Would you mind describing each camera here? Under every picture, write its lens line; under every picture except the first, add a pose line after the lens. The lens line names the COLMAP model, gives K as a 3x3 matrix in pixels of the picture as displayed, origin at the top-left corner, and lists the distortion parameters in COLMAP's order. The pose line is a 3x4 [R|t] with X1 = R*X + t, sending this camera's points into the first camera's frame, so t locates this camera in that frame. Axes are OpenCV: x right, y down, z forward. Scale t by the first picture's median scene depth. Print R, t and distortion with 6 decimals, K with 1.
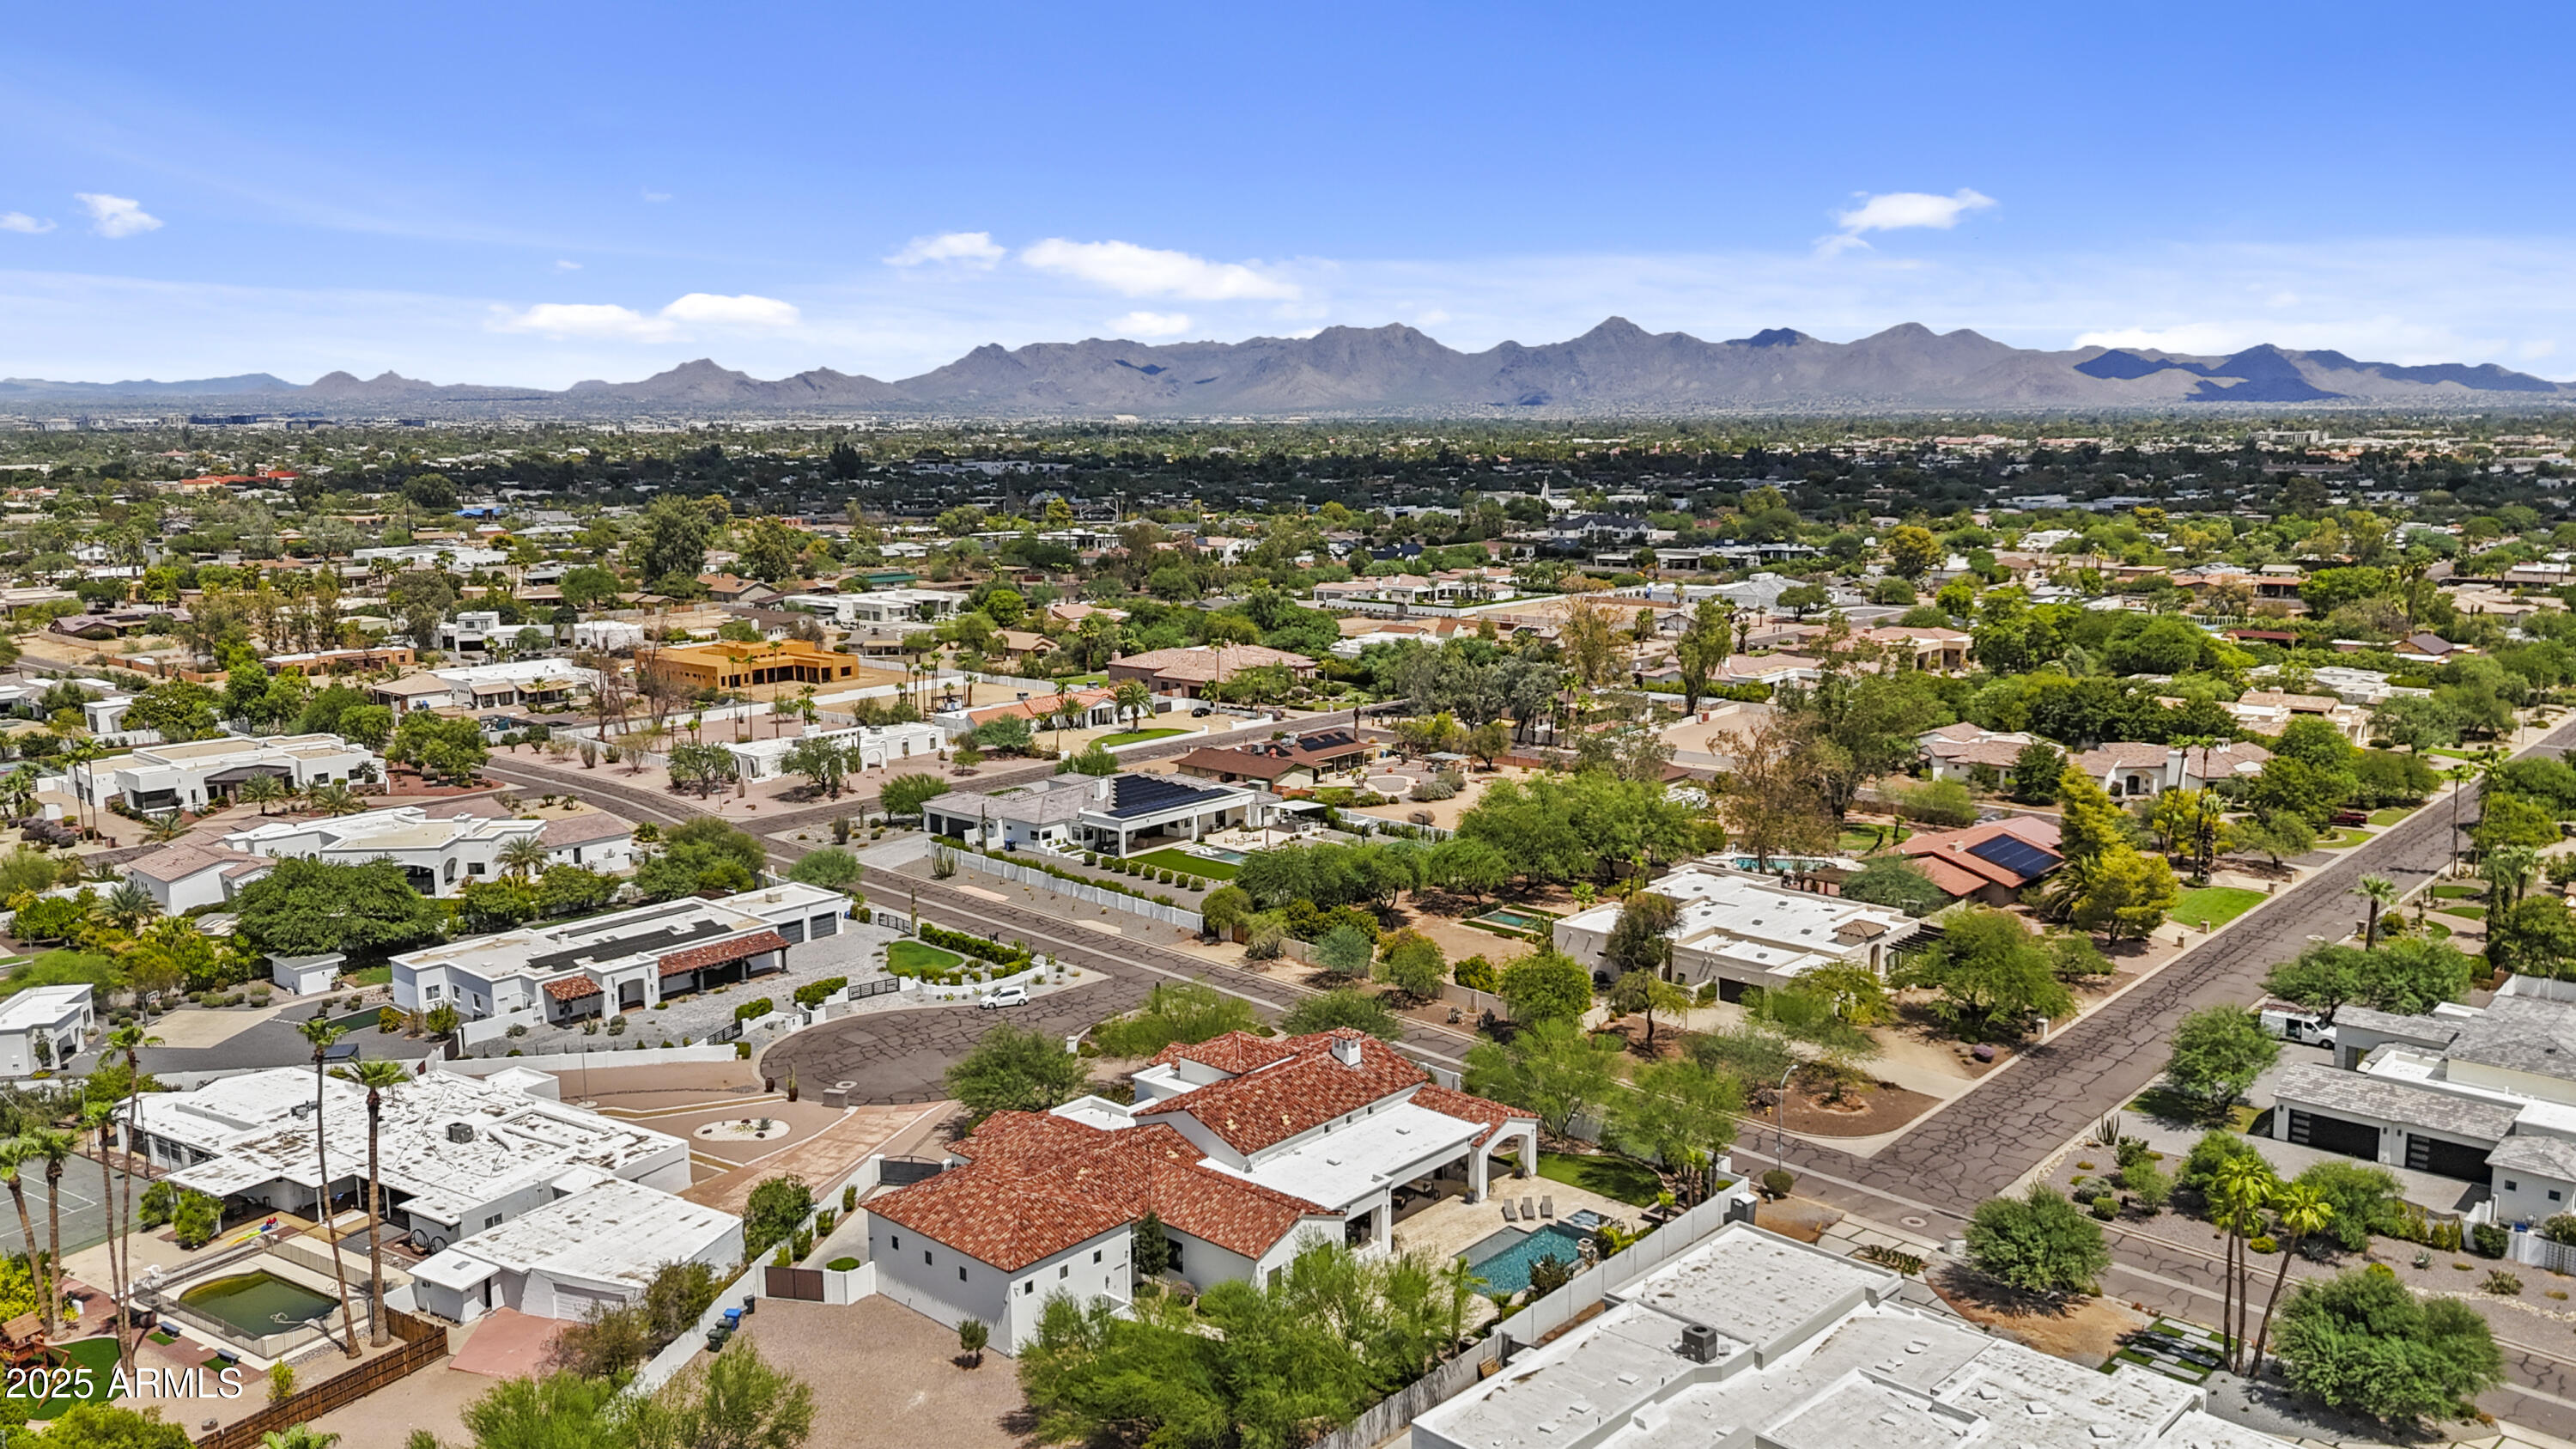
lens RADIAL K [[1889.6, 0, 1284.4], [0, 1889.6, 724.5], [0, 0, 1]] dist [0.078372, -0.072330]
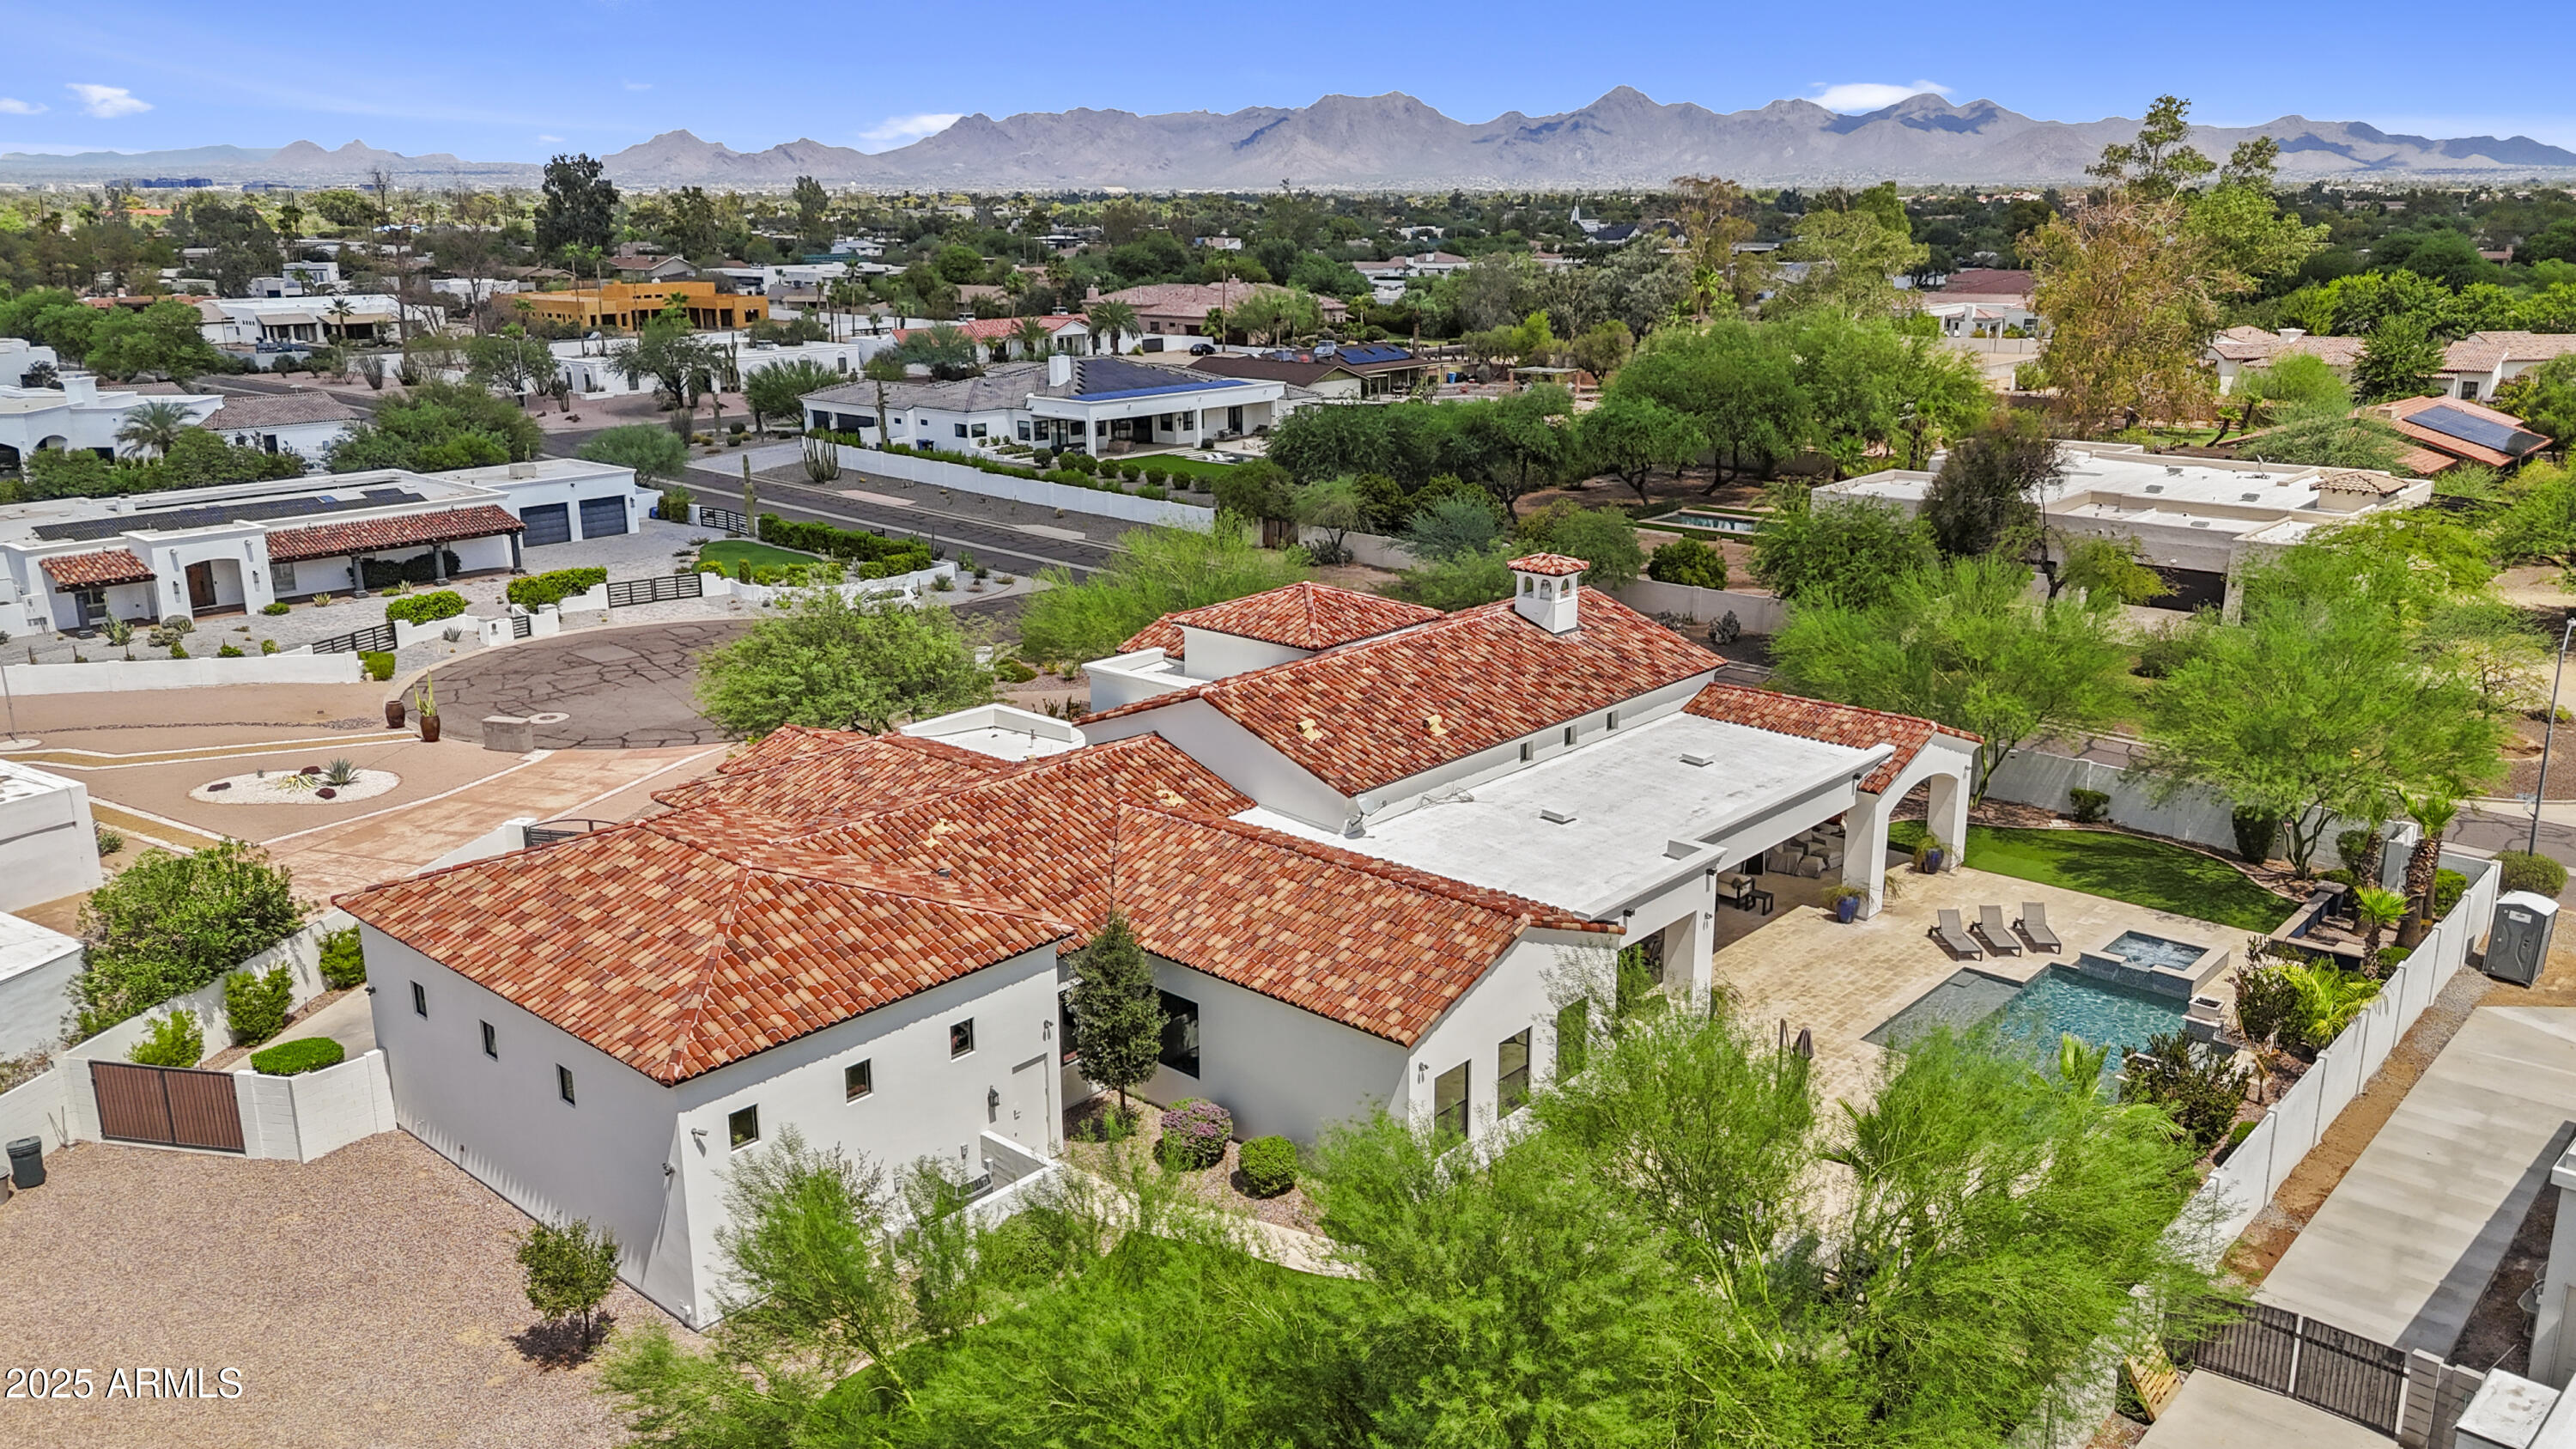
lens RADIAL K [[1885.9, 0, 1295.1], [0, 1885.9, 726.0], [0, 0, 1]] dist [0.074803, -0.073211]
pose [[0.999952, 0.003048, 0.009322, -0.034064], [-0.004064, 0.993817, 0.110956, 0.158475], [-0.008927, -0.110989, 0.993782, 0.568047]]
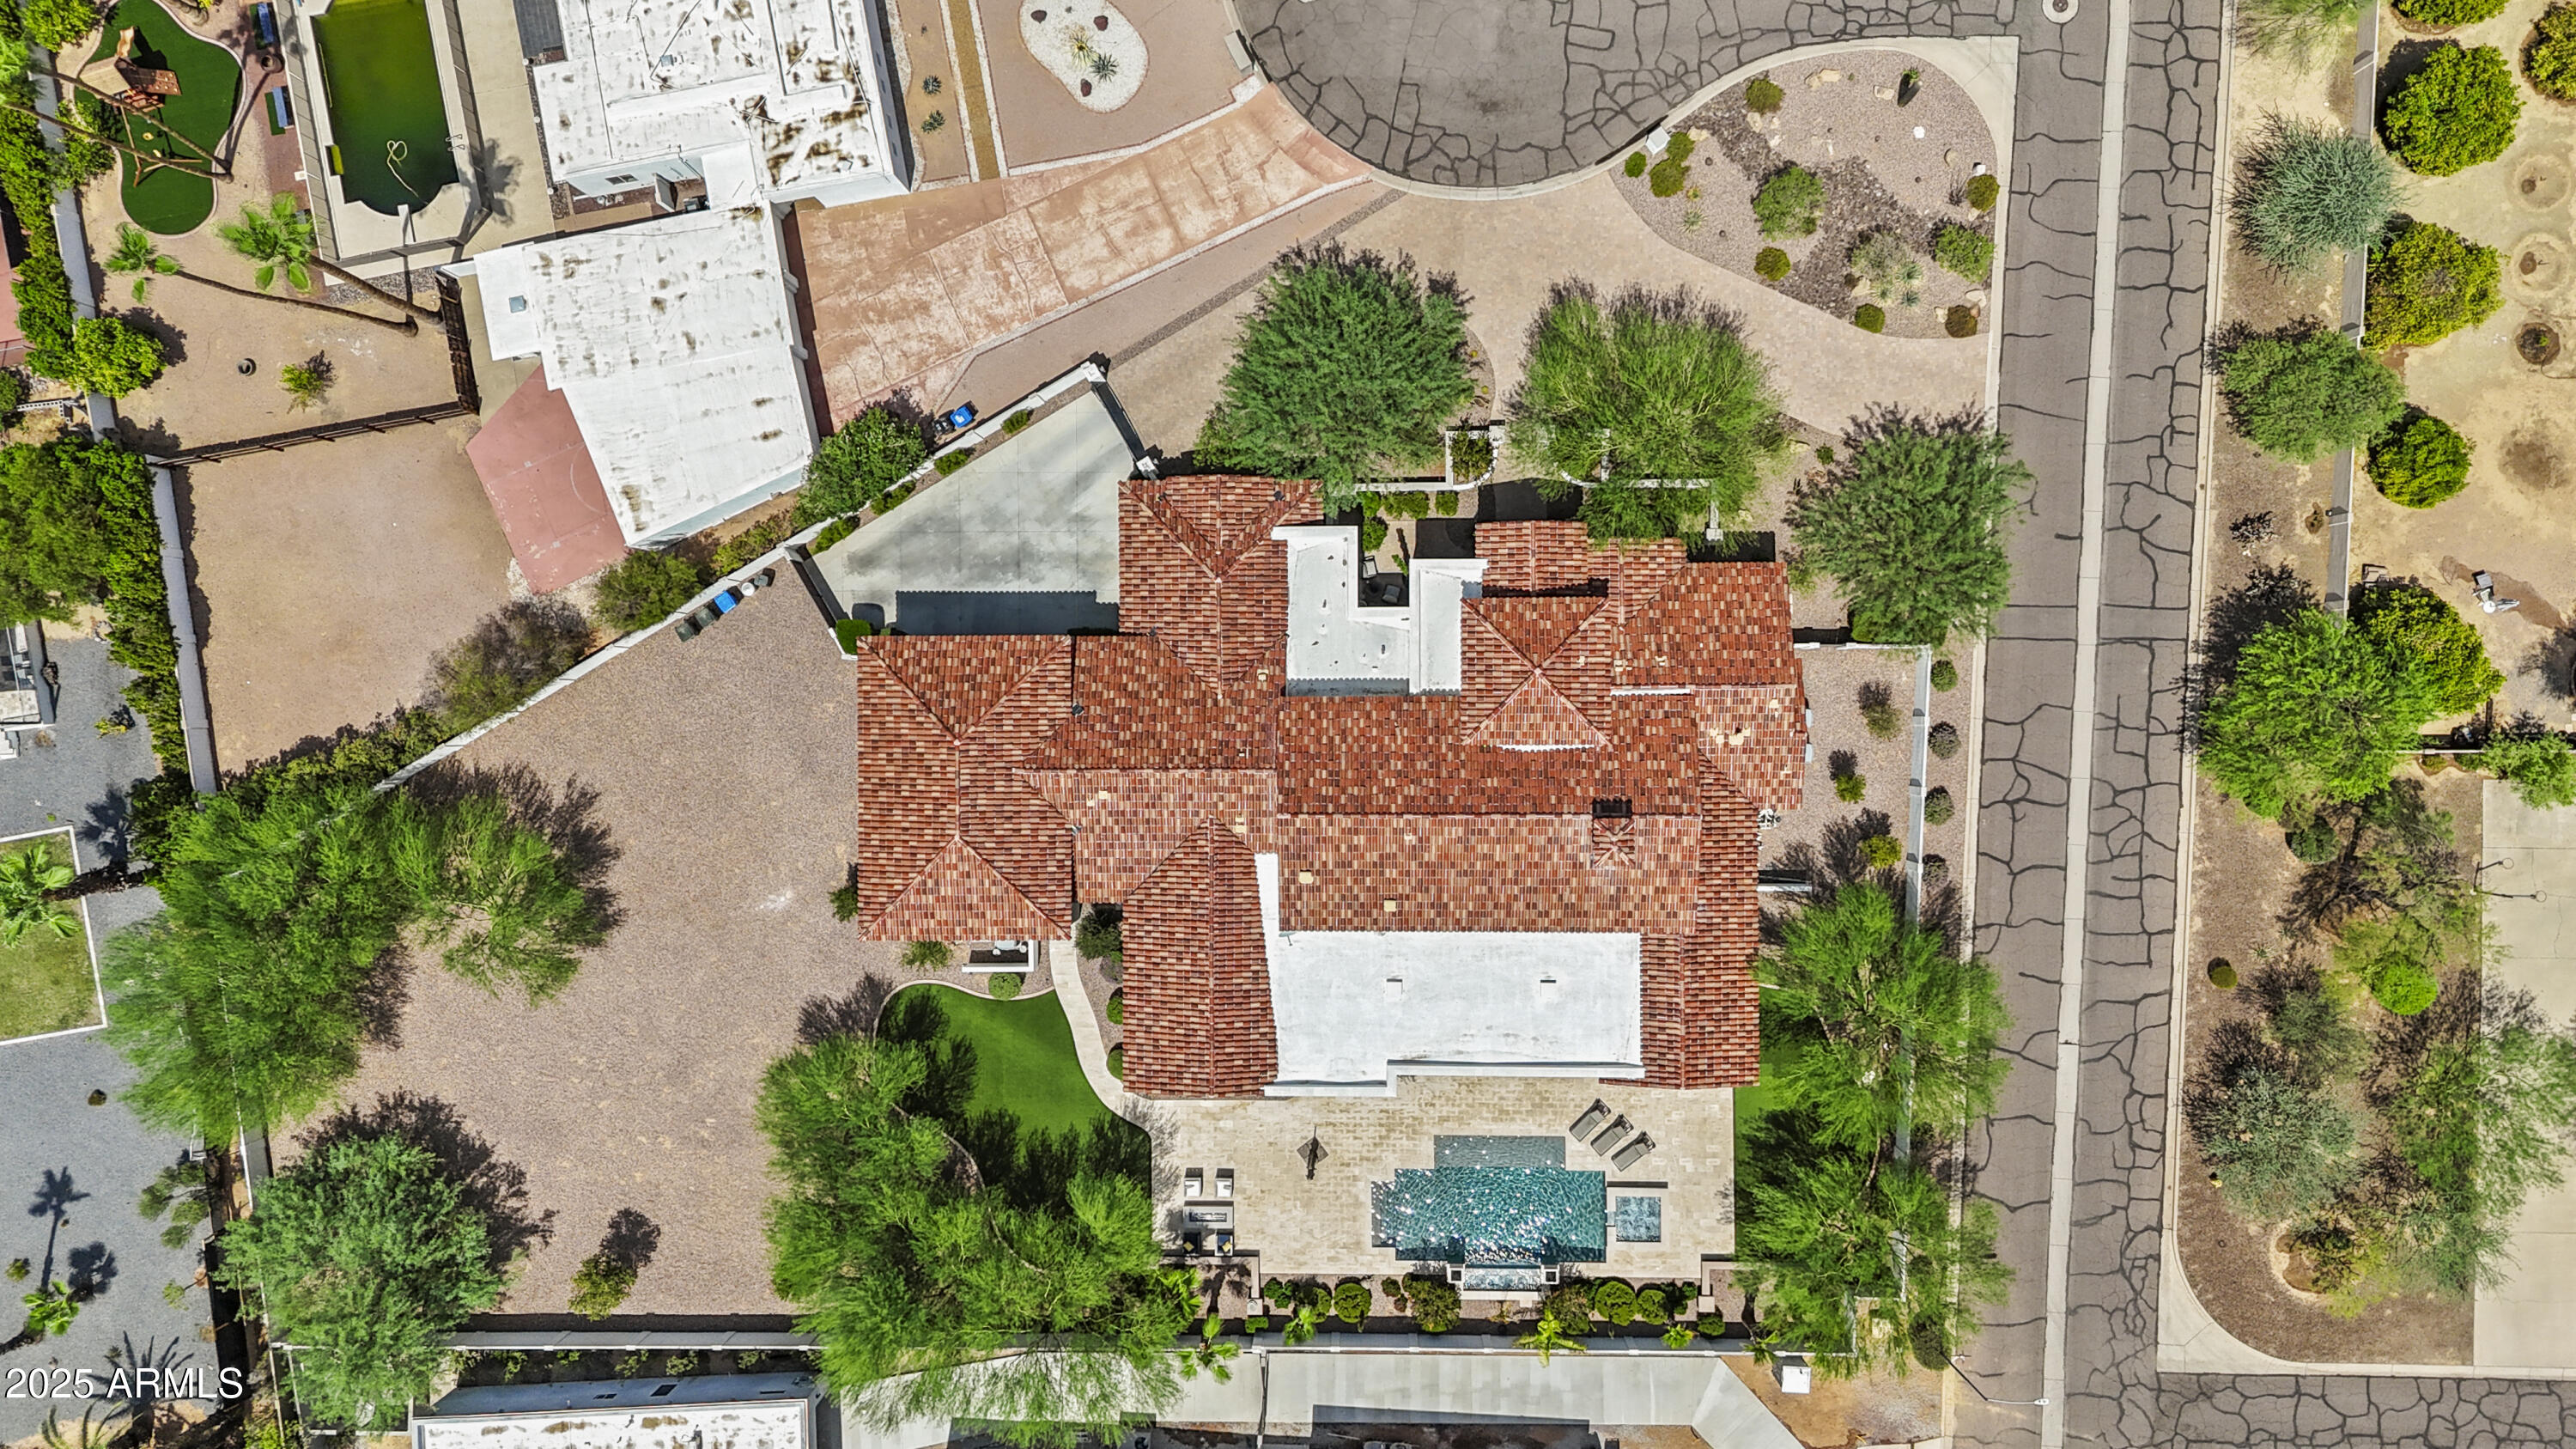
lens RADIAL K [[1885.9, 0, 1295.1], [0, 1885.9, 726.0], [0, 0, 1]] dist [0.074803, -0.073211]
pose [[0.680708, 0.732540, -0.004686, -0.067364], [-0.087465, 0.087624, 0.992306, -0.468265], [0.727314, -0.675061, 0.123718, 0.911531]]
